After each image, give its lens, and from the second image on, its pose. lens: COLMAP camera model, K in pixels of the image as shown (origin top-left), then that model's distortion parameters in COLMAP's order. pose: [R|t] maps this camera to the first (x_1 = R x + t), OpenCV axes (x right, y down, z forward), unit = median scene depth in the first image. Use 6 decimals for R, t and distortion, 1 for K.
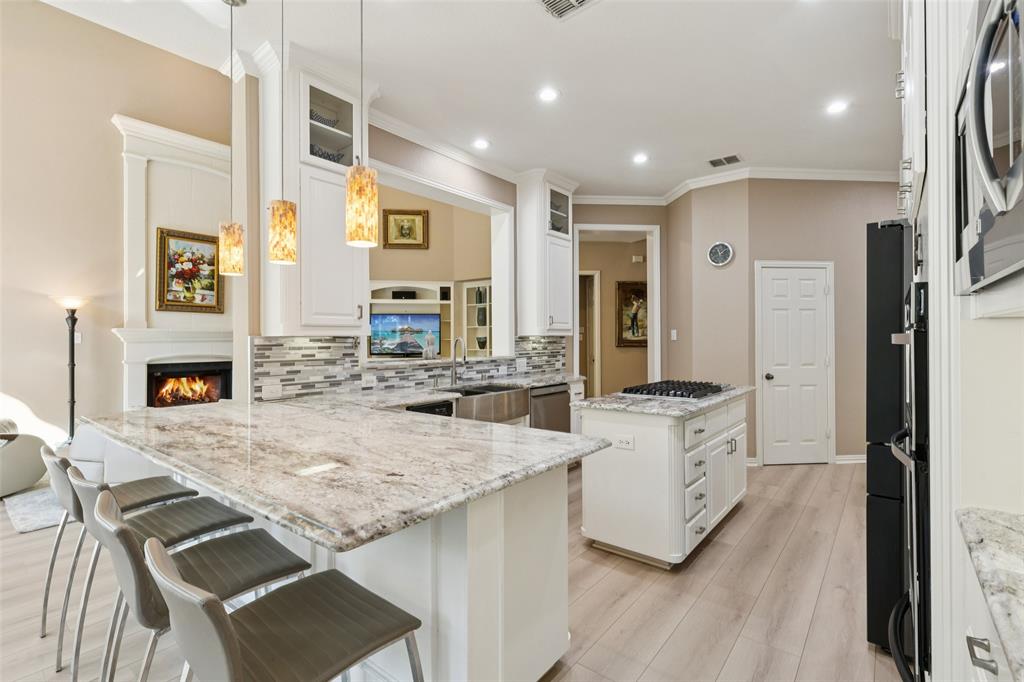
lens RADIAL K [[466.3, 0, 512.0], [0, 466.3, 341.0], [0, 0, 1]] dist [0.000032, -0.012986]
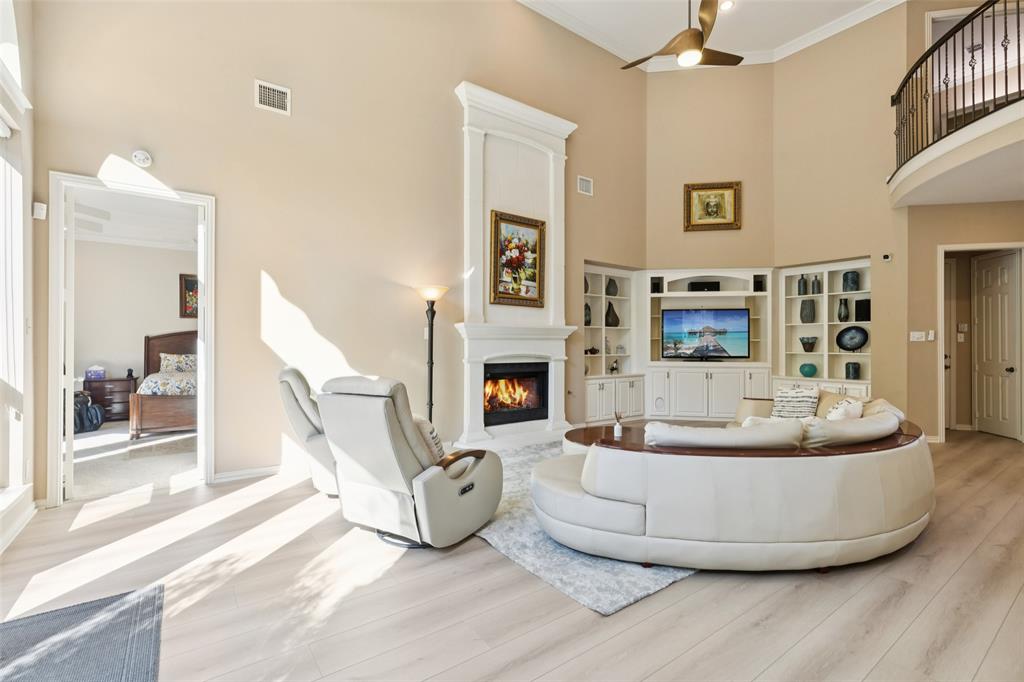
lens RADIAL K [[466.3, 0, 512.0], [0, 466.3, 341.0], [0, 0, 1]] dist [0.000032, -0.012986]
pose [[0.963703, 0.005671, -0.266916, -0.454287], [-0.008215, 0.999931, -0.008417, 0.011820], [0.266850, 0.010304, 0.963683, 0.143182]]
